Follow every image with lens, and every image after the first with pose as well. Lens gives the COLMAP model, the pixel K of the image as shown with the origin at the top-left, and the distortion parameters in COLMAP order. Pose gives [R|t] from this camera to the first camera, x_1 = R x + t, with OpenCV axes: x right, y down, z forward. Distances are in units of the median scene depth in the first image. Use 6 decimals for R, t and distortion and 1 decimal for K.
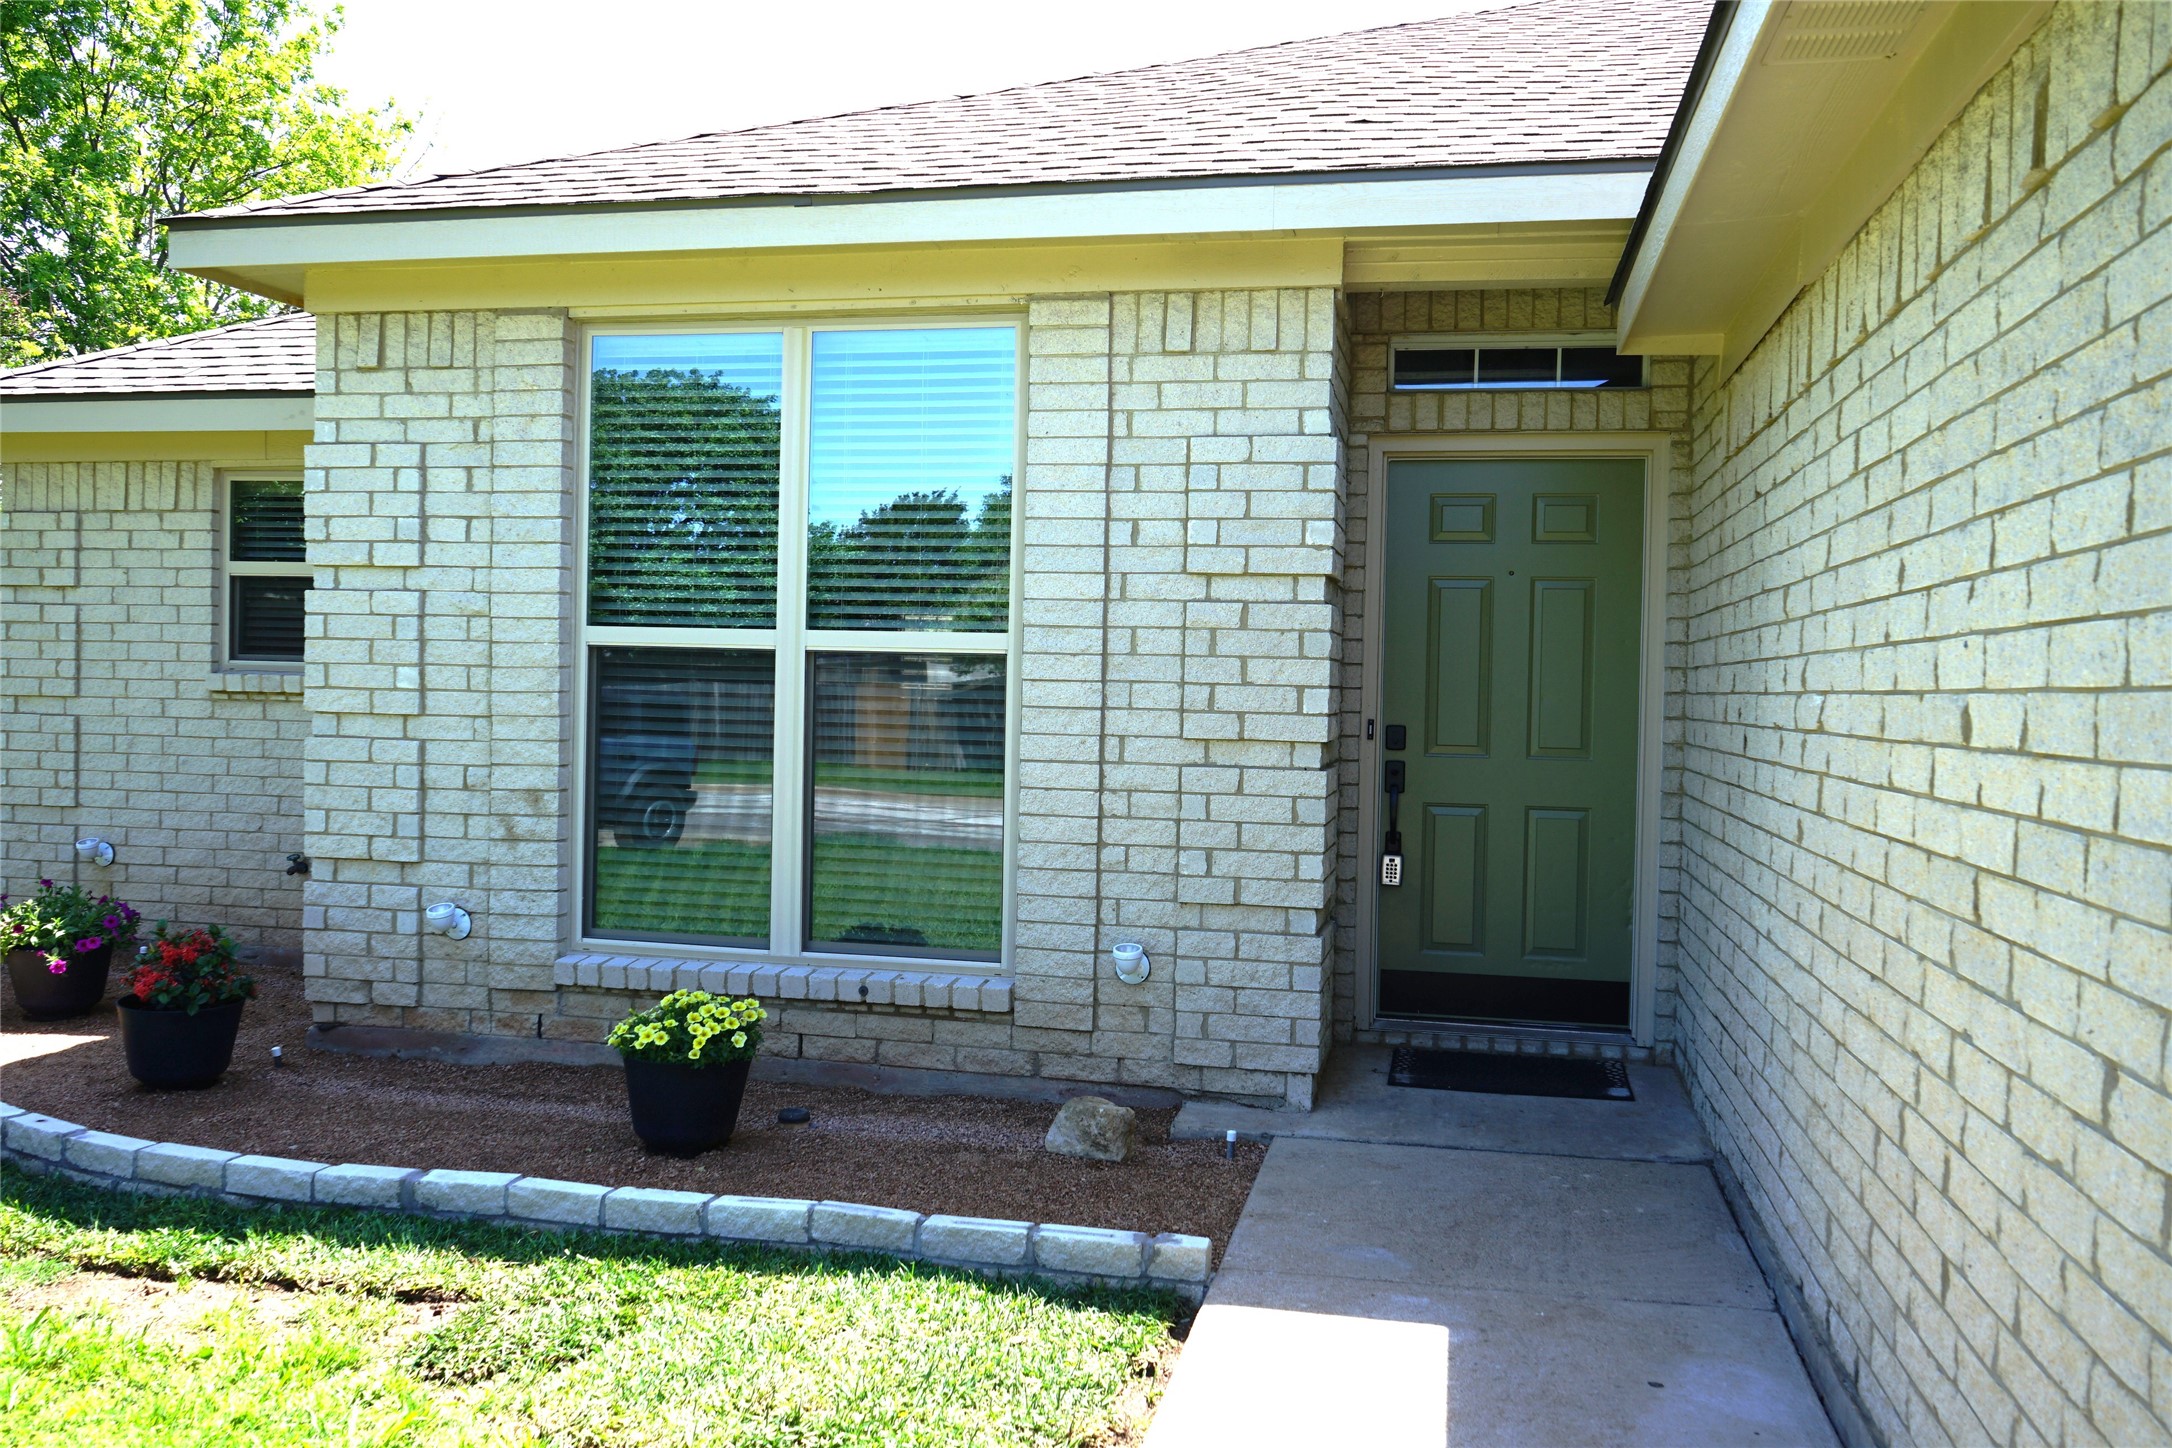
lens RADIAL K [[1736.0, 0, 1093.8], [0, 1736.0, 722.1], [0, 0, 1]] dist [-0.004469, 0.006079]
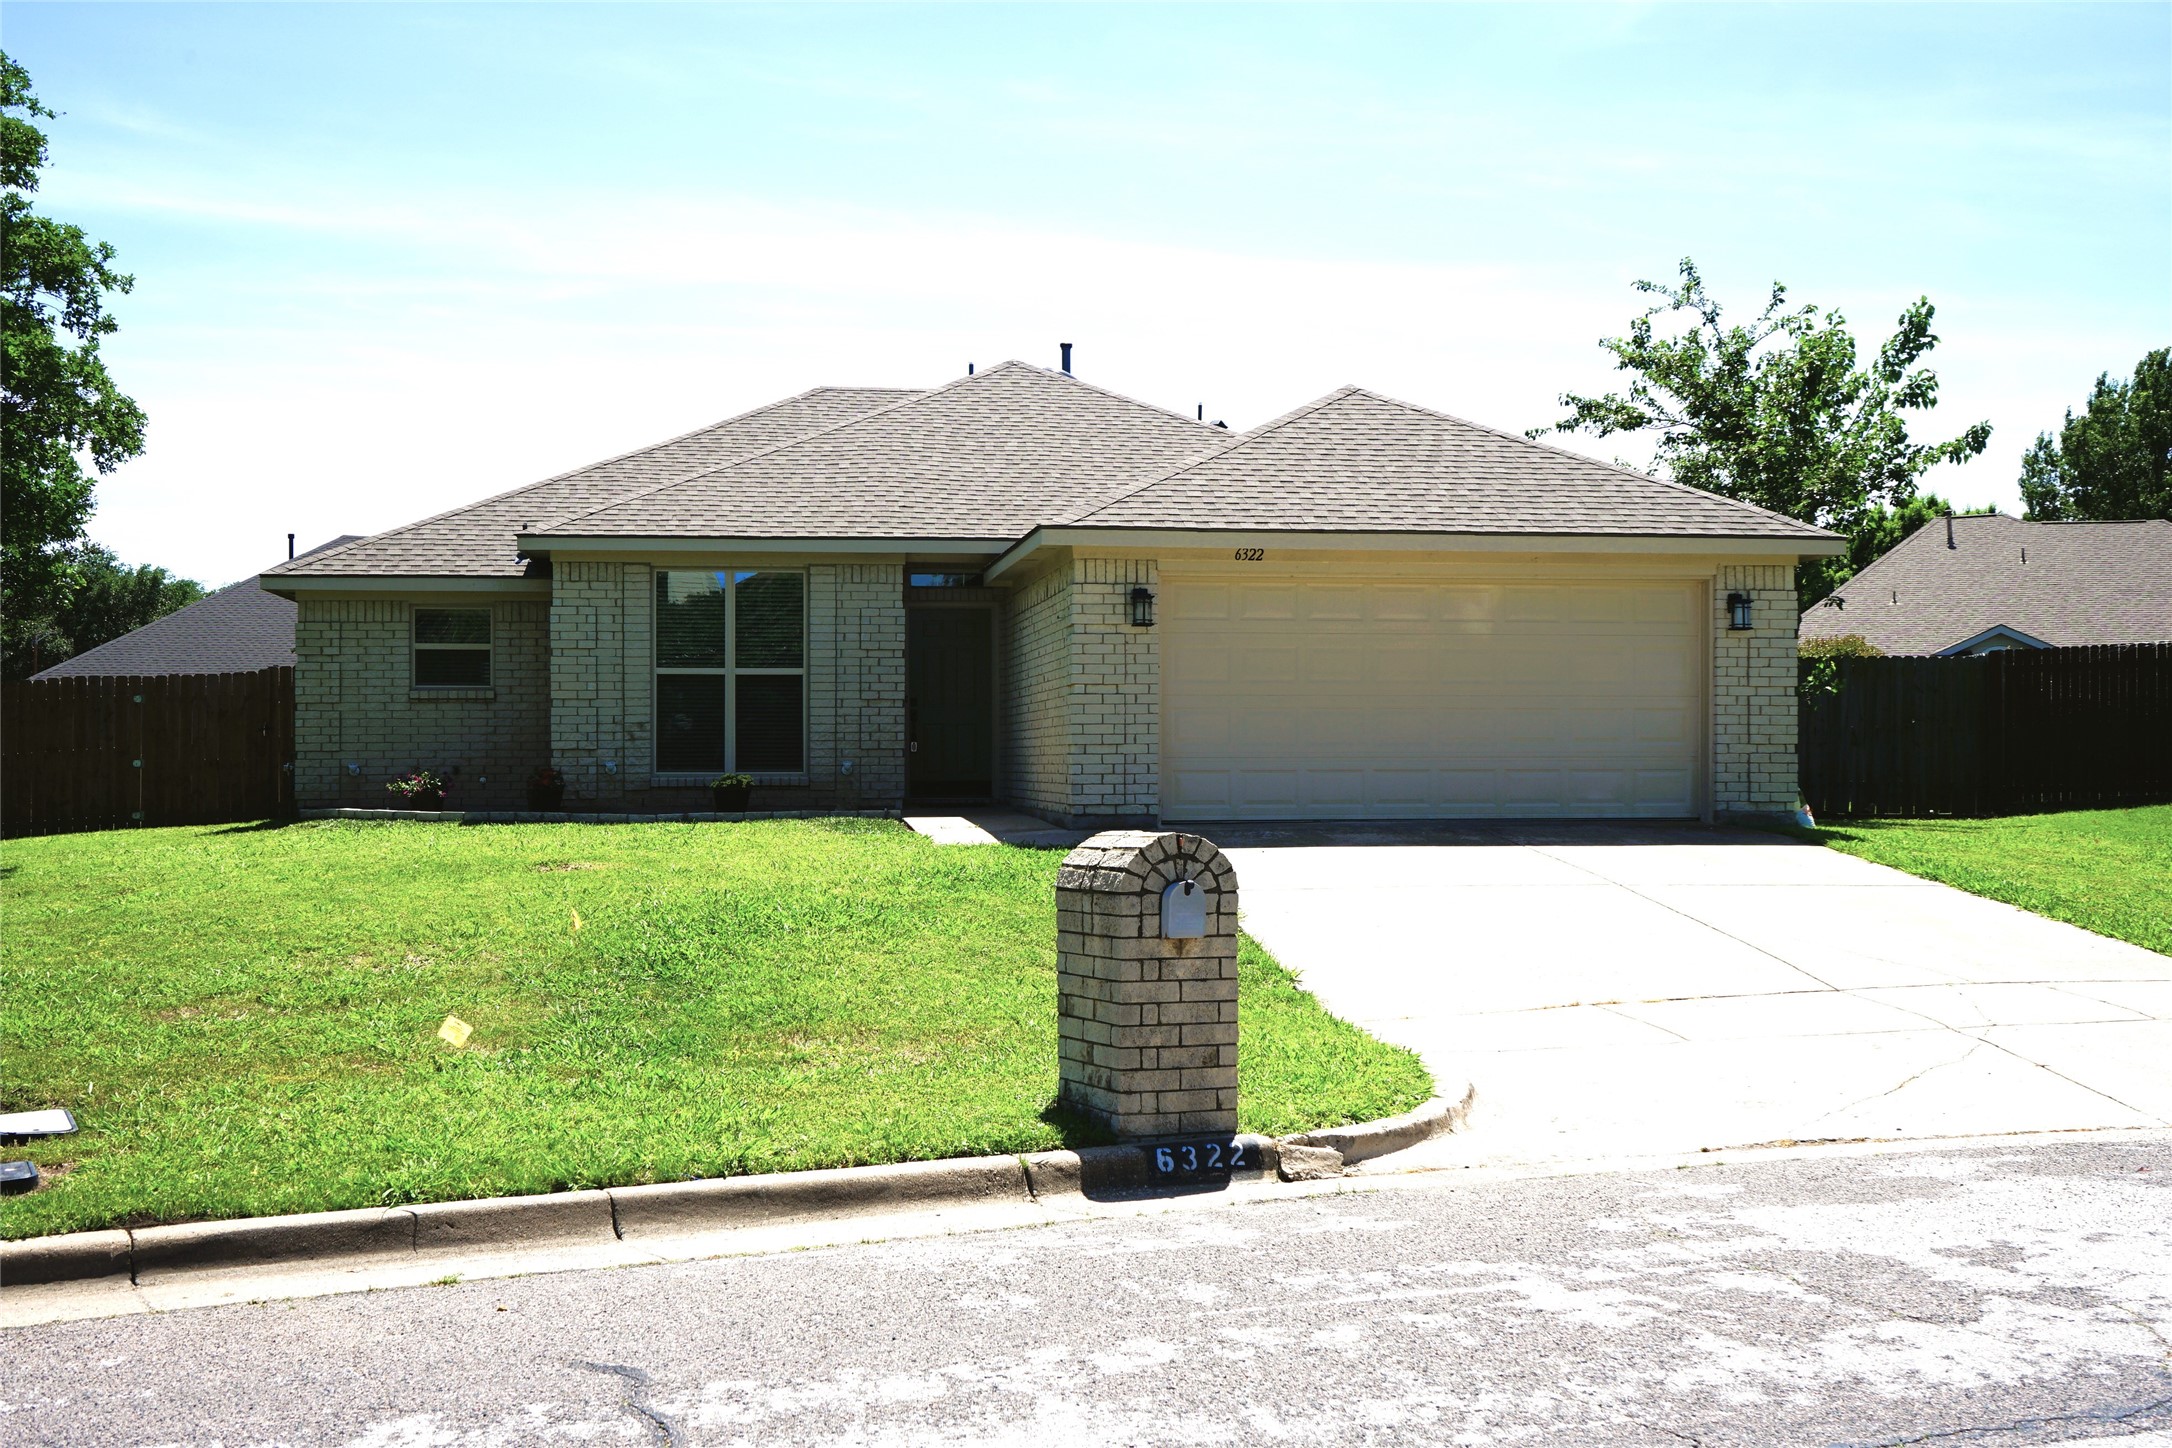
lens RADIAL K [[2340.4, 0, 1086.0], [0, 2340.4, 724.0], [0, 0, 1]] dist [0.004441, 0.024421]
pose [[0.938284, -0.020751, 0.345242, -1.003077], [0.032062, 0.999119, -0.027084, 0.176508], [-0.344375, 0.036482, 0.938123, -3.070774]]
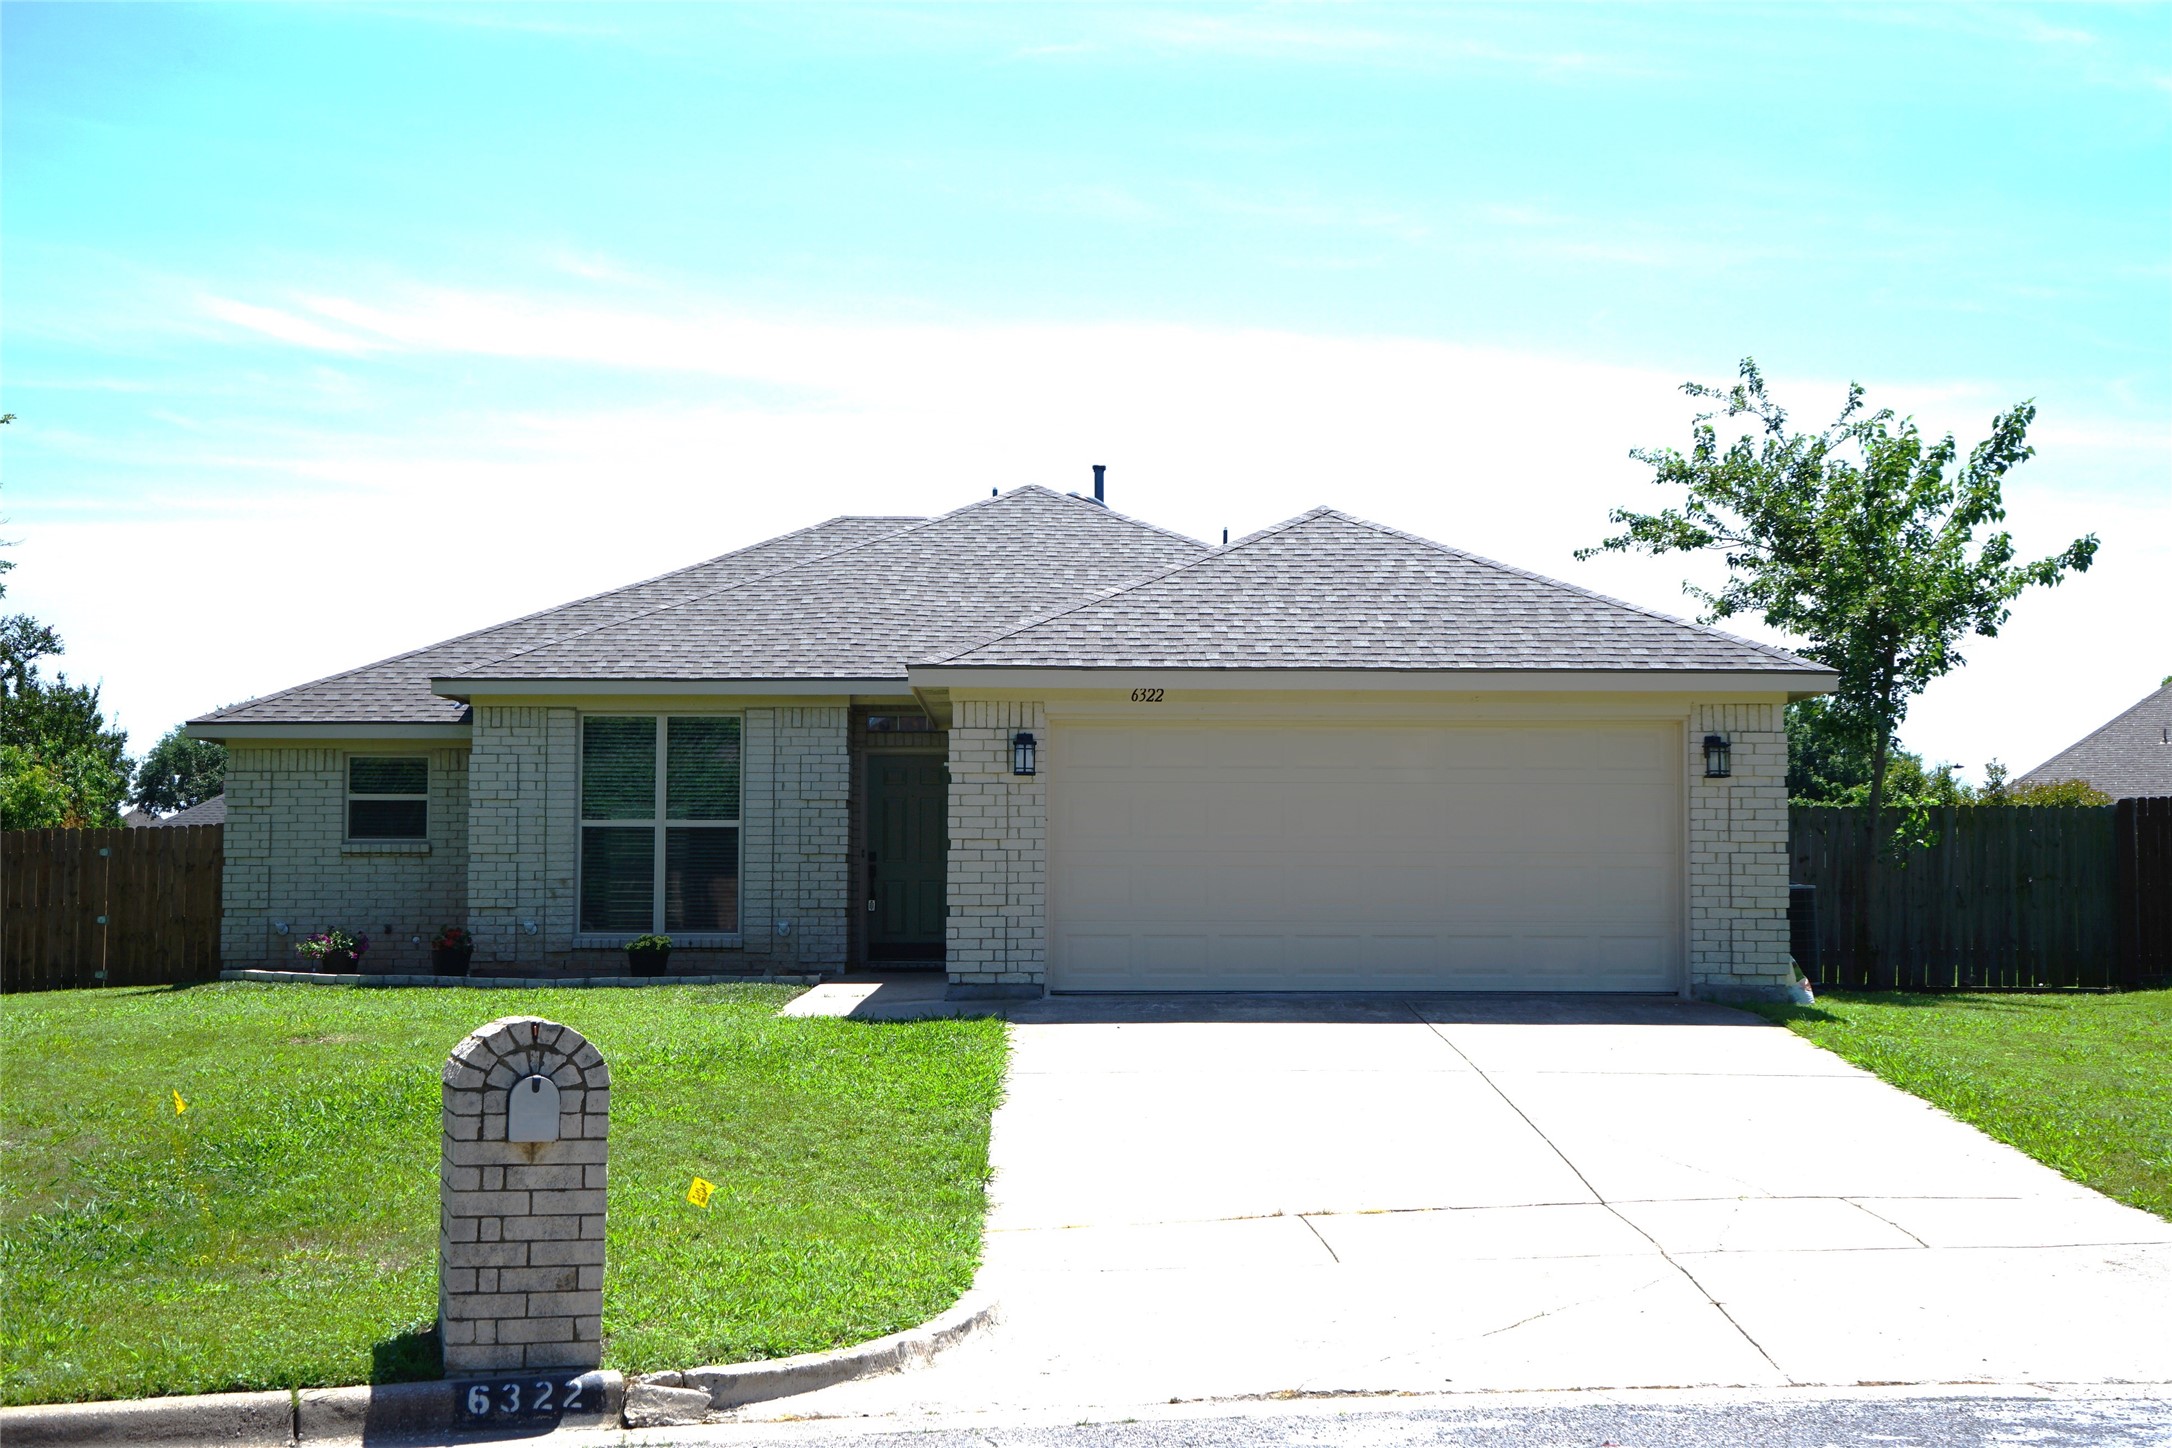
lens RADIAL K [[2516.2, 0, 1086.0], [0, 2516.2, 724.0], [0, 0, 1]] dist [0.029202, -0.045471]
pose [[0.973061, -0.005165, 0.230488, -0.440078], [0.026490, 0.995633, -0.089521, 0.176607], [-0.229019, 0.093215, 0.968948, -3.144942]]
